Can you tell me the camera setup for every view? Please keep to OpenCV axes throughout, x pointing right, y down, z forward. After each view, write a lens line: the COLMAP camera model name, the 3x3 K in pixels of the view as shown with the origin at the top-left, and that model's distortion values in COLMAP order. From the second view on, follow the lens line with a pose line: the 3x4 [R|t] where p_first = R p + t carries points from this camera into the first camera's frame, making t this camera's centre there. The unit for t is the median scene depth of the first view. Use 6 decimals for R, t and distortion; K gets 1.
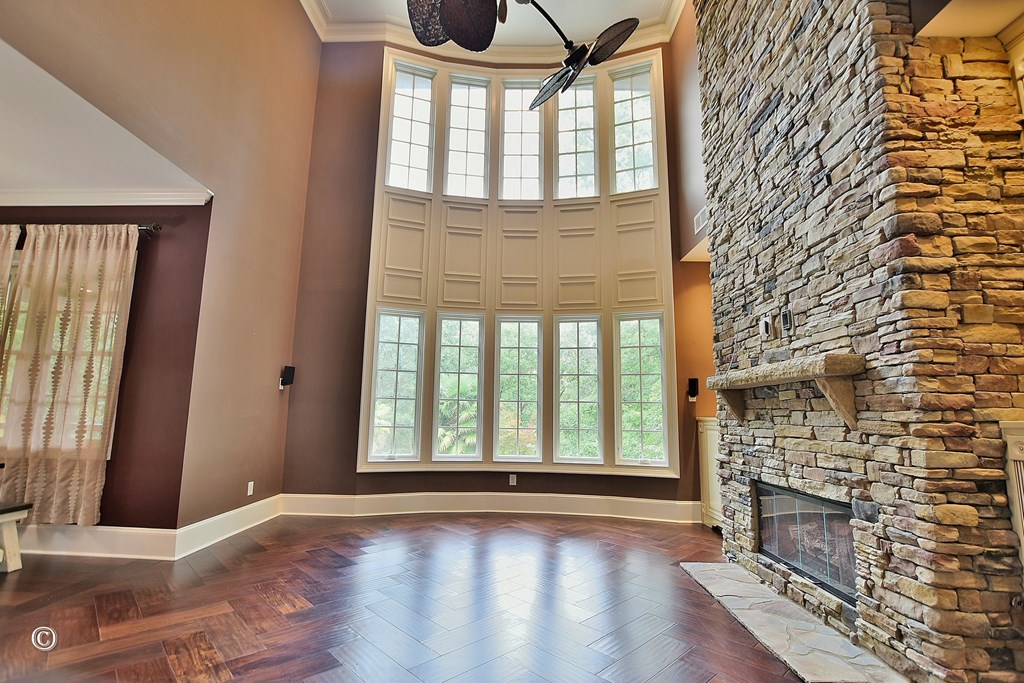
lens RADIAL K [[465.0, 0, 512.8], [0, 465.0, 346.0], [0, 0, 1]] dist [-0.026147, 0.000418]
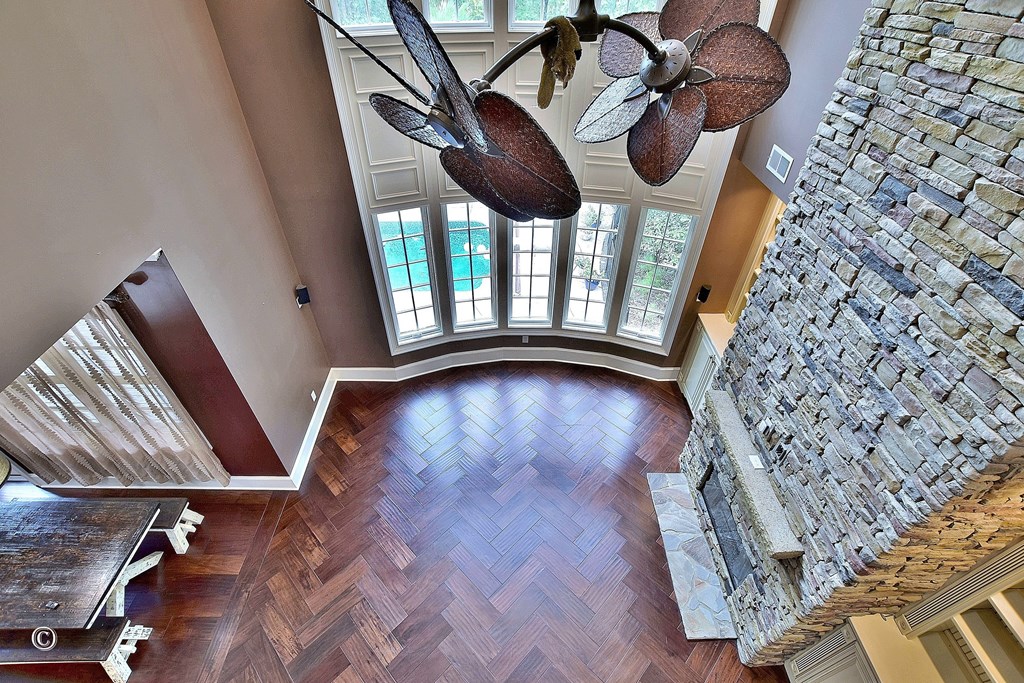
lens RADIAL K [[459.6, 0, 516.2], [0, 459.6, 346.0], [0, 0, 1]] dist [-0.032021, 0.000720]
pose [[0.999685, -0.018242, 0.017264, -0.079637], [-0.001675, 0.637424, 0.770511, -1.066971], [-0.025060, -0.770297, 0.637193, 0.478265]]
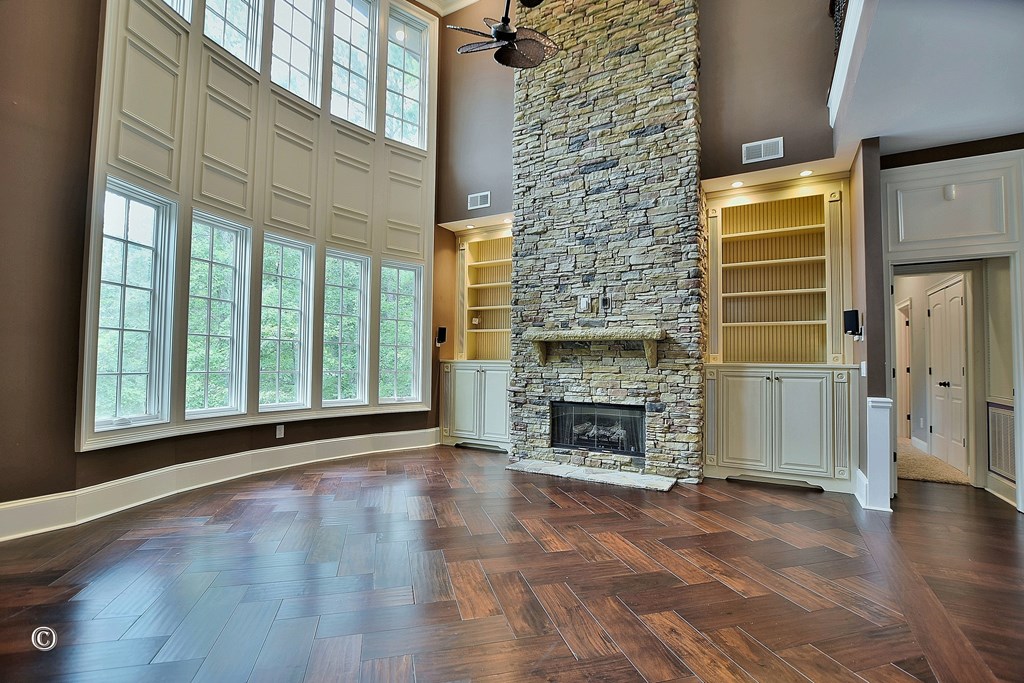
lens RADIAL K [[459.6, 0, 516.2], [0, 459.6, 346.0], [0, 0, 1]] dist [-0.032021, 0.000720]
pose [[0.480432, 0.025739, 0.876654, -0.971142], [-0.137317, 0.989449, 0.046203, 0.062573], [-0.866216, -0.142577, 0.478897, 0.449403]]
